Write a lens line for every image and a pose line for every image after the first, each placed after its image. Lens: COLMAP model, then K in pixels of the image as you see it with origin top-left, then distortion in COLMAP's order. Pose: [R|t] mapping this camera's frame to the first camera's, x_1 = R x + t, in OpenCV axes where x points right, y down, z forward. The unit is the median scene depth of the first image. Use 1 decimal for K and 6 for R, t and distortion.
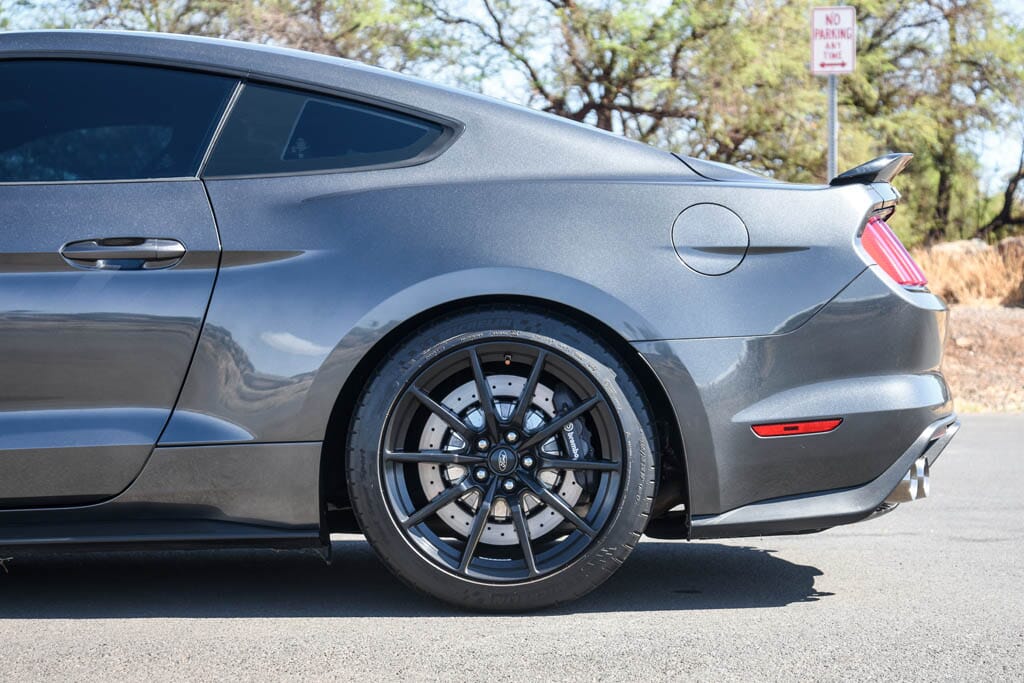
lens RADIAL K [[2379.1, 0, 512.6], [0, 2379.1, 343.5], [0, 0, 1]] dist [0.355872, 0.000000]
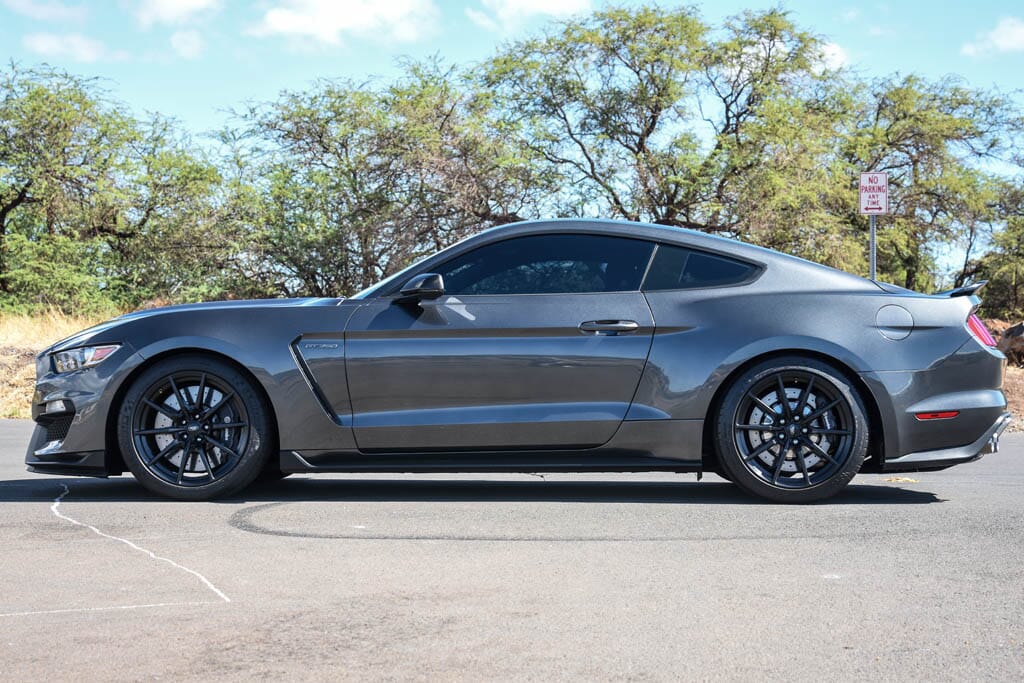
lens RADIAL K [[1761.4, 0, 512.8], [0, 1761.4, 340.8], [0, 0, 1]] dist [0.138064, 0.000000]
pose [[0.999151, 0.007156, -0.040578, -0.174320], [-0.008366, 0.999523, -0.029721, 0.018965], [0.040346, 0.030035, 0.998734, -0.505646]]
